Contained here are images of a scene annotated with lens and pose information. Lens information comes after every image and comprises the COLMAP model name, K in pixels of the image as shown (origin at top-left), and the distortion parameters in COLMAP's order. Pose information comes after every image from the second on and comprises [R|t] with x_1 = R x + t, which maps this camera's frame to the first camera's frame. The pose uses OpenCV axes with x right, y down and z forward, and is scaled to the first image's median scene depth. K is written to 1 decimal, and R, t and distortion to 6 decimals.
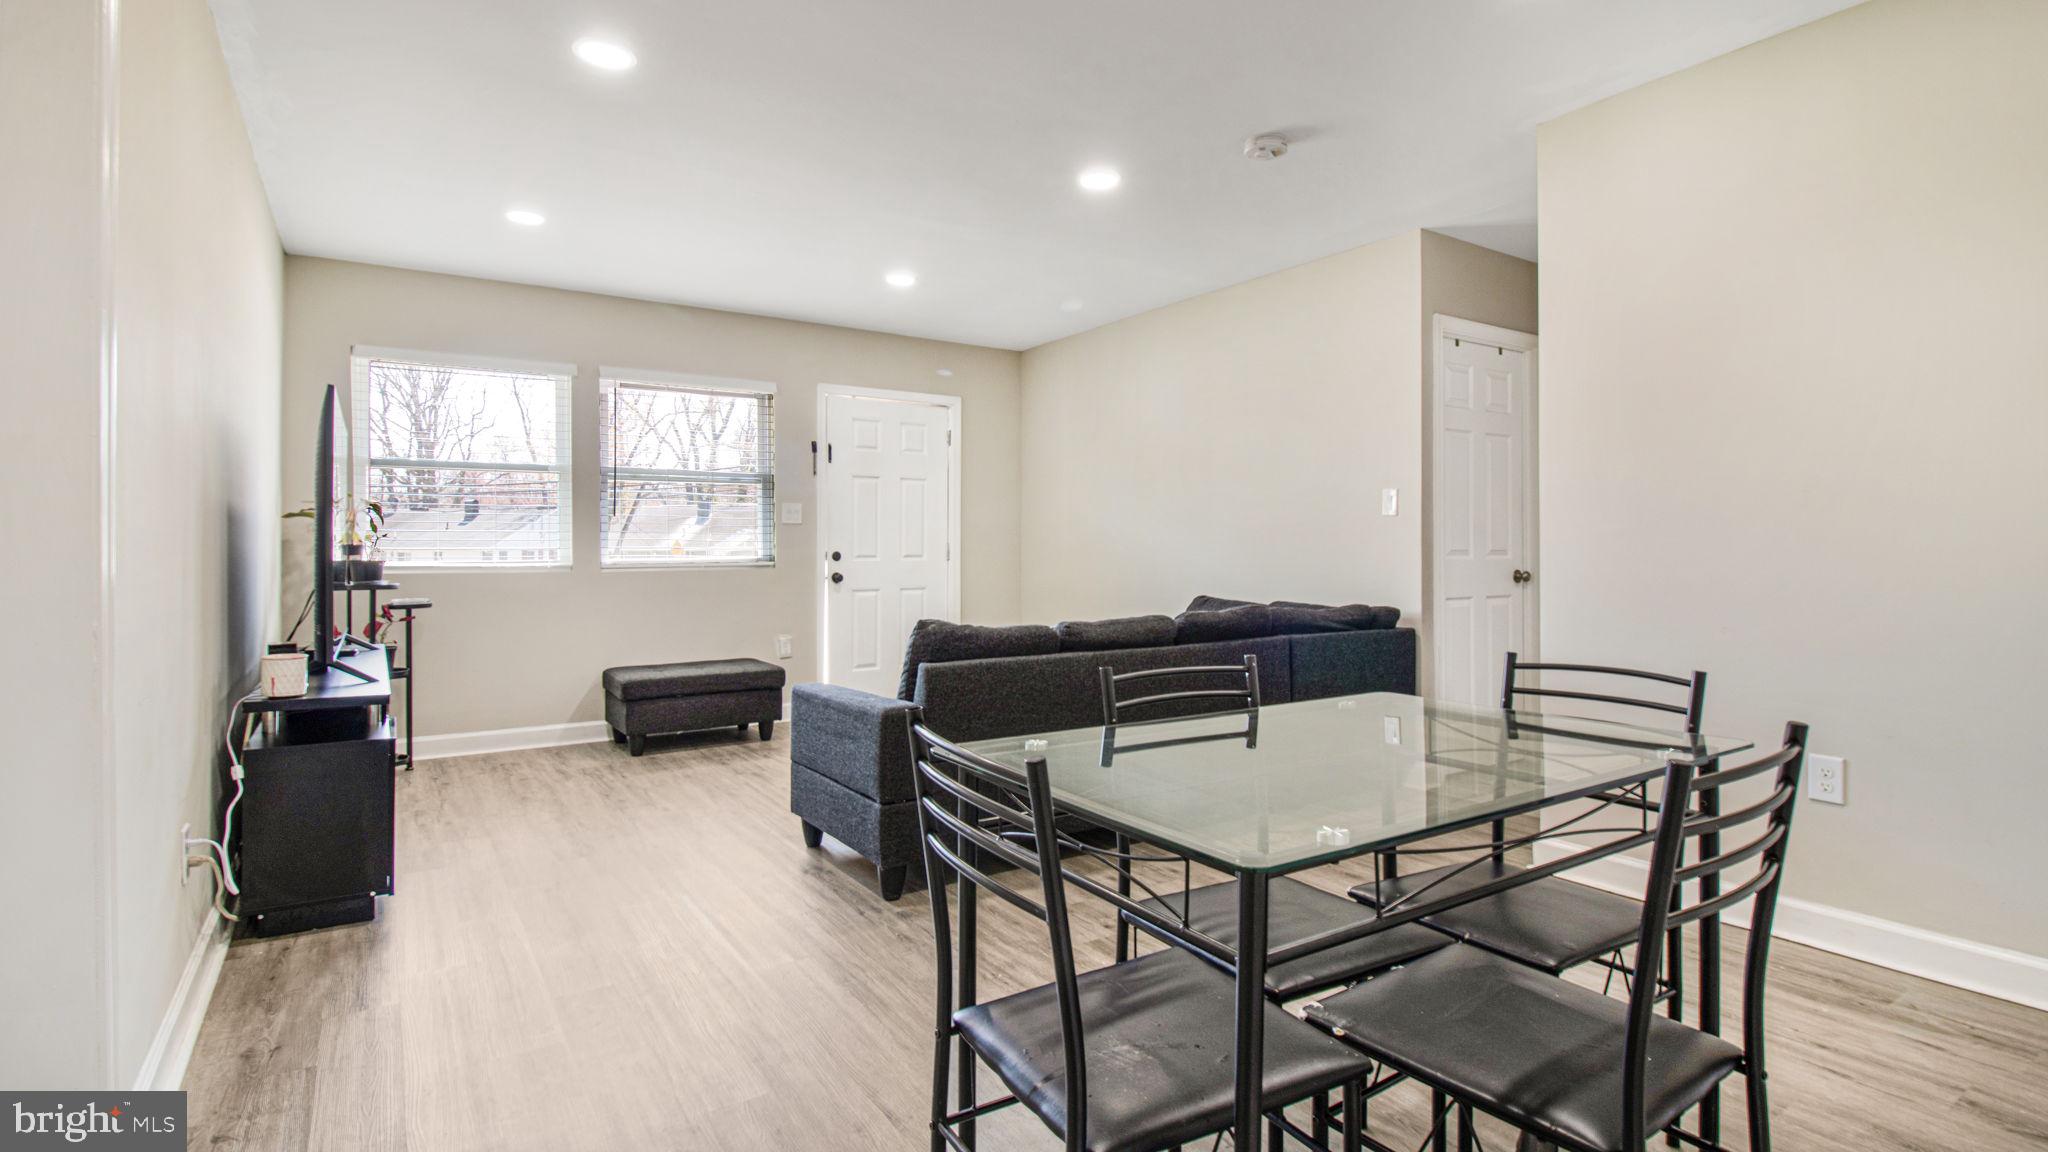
lens RADIAL K [[978.9, 0, 1028.6], [0, 978.9, 561.9], [0, 0, 1]] dist [0.012870, -0.000346]
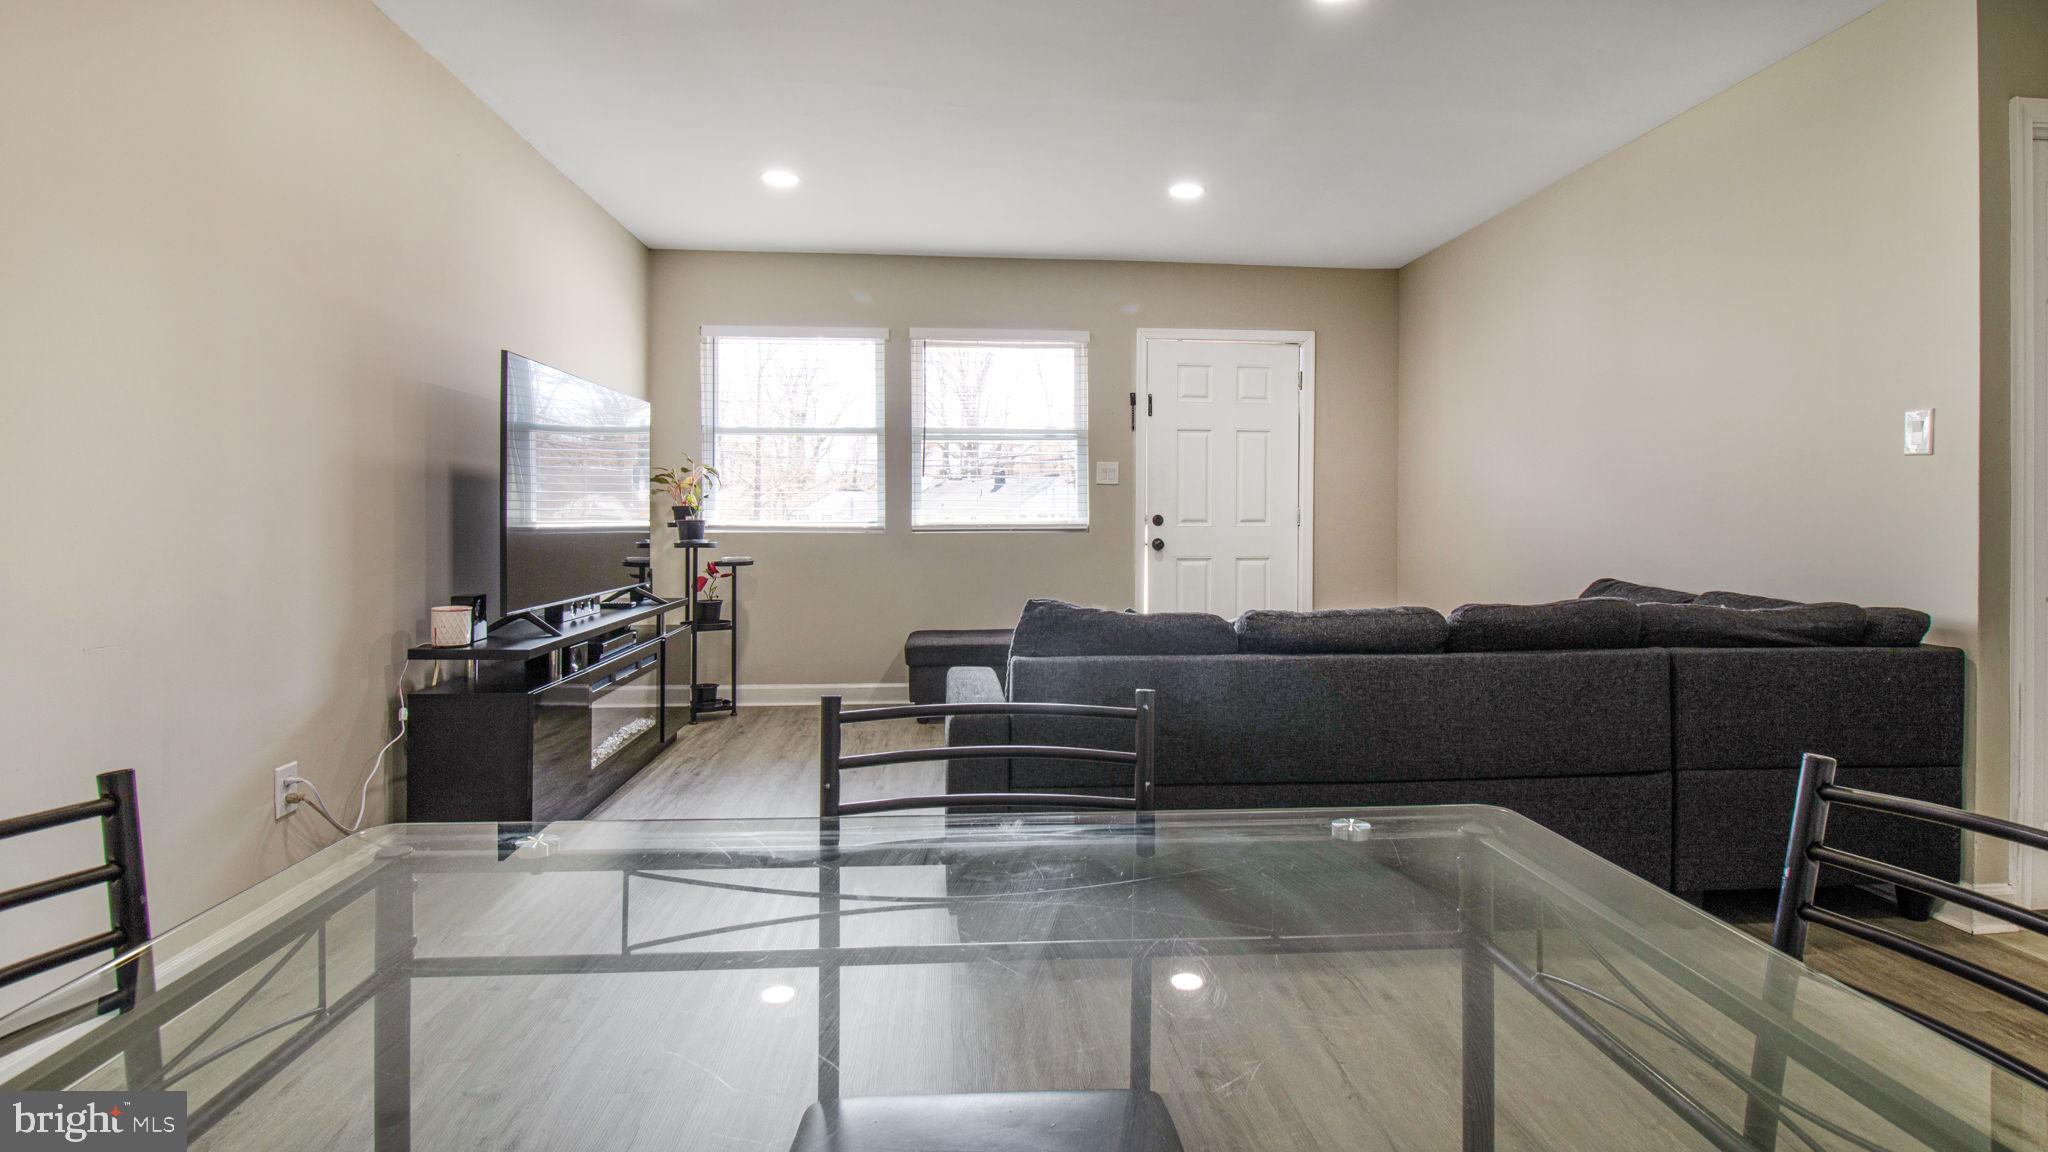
lens RADIAL K [[976.2, 0, 1040.4], [0, 976.2, 521.3], [0, 0, 1]] dist [0.000165, -0.000539]
pose [[0.878984, 0.006343, -0.476808, 0.162109], [-0.009778, 0.999941, -0.004722, 0.000668], [0.476750, 0.008813, 0.878995, 0.201845]]
